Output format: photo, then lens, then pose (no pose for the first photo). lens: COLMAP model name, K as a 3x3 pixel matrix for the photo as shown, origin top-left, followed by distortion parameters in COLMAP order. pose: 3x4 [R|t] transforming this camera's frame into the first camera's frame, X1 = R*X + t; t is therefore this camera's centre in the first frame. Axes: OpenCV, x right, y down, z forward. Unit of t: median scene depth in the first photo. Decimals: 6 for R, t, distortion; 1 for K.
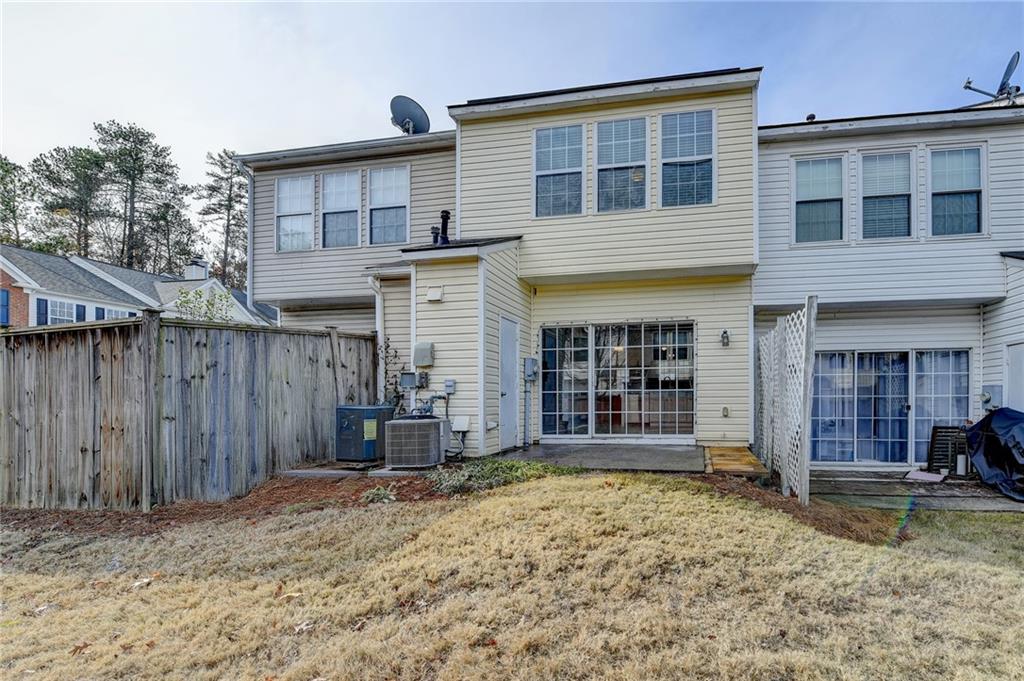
lens RADIAL K [[422.6, 0, 519.7], [0, 422.6, 351.8], [0, 0, 1]] dist [-0.011690, -0.002638]
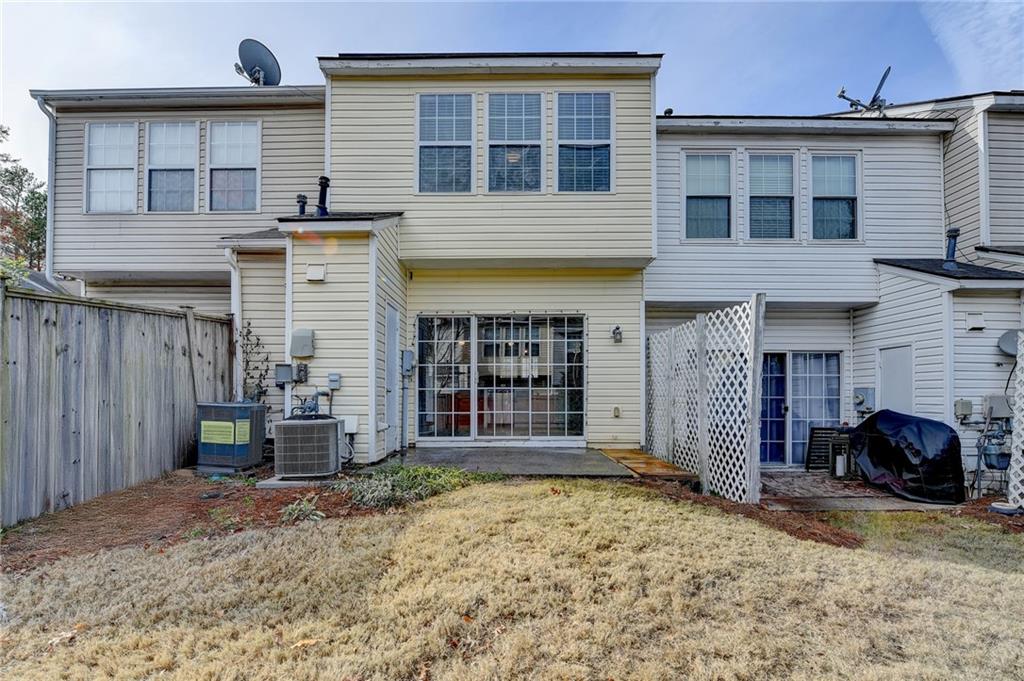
lens RADIAL K [[475.4, 0, 555.2], [0, 475.4, 341.9], [0, 0, 1]] dist [-0.013580, -0.003712]
pose [[0.987075, 0.026778, 0.158006, 0.172498], [-0.026082, 0.999639, -0.006477, -0.004653], [-0.158123, 0.002273, 0.987417, -0.031926]]
